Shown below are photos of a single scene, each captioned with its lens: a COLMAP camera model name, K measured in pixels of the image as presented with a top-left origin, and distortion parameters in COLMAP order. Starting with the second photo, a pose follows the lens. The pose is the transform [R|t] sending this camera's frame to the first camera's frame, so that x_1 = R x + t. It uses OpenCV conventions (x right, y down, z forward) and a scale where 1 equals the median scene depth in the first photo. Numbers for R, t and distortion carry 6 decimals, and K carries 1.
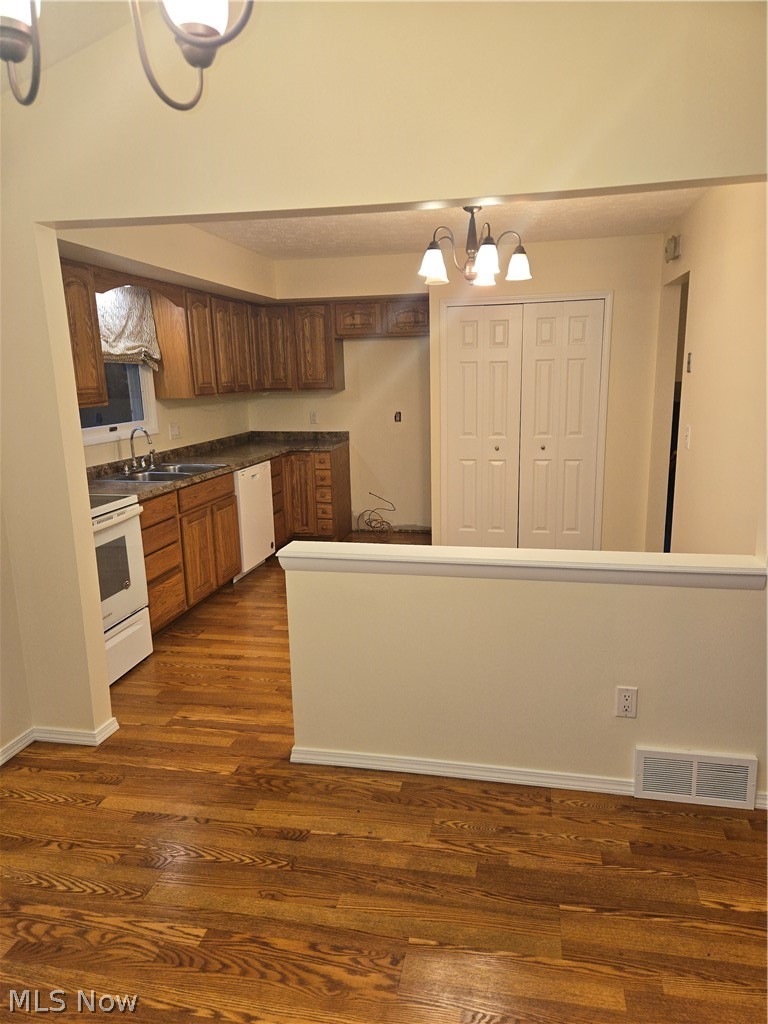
lens RADIAL K [[685.2, 0, 394.9], [0, 685.2, 522.8], [0, 0, 1]] dist [0.055390, -0.010198]
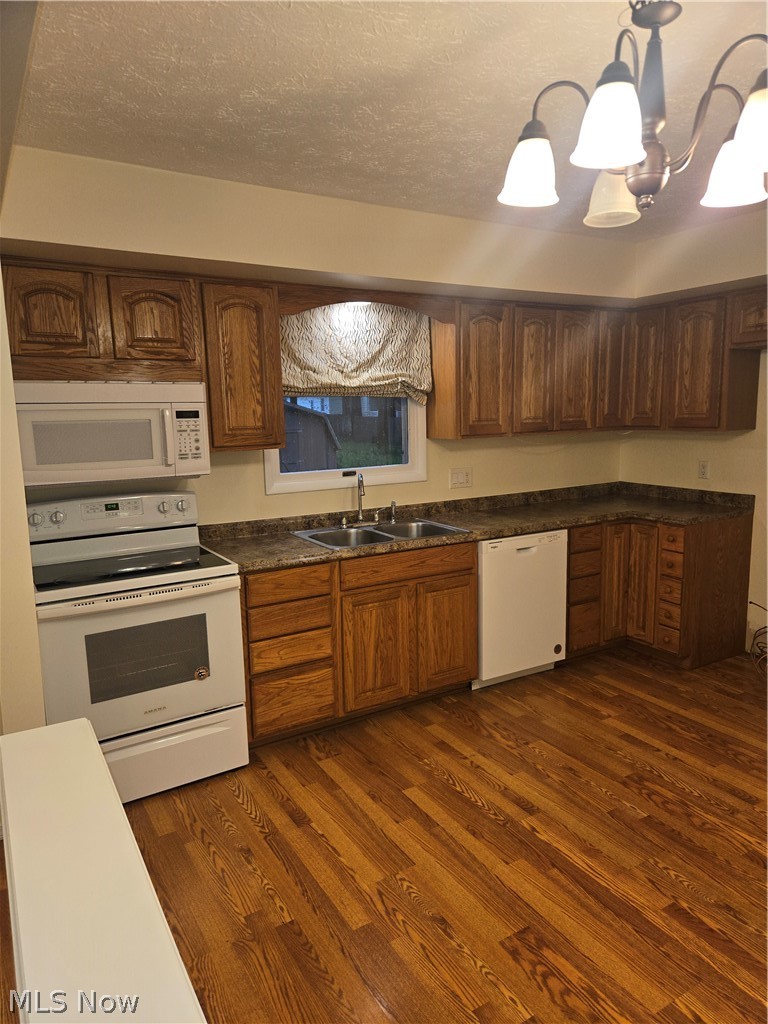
lens RADIAL K [[685.2, 0, 387.9], [0, 685.2, 514.9], [0, 0, 1]] dist [0.055390, -0.010198]
pose [[0.673202, 0.119483, -0.729742, 0.249243], [-0.152911, 0.988023, 0.020708, -0.112215], [0.723476, 0.097645, 0.683409, 0.474679]]
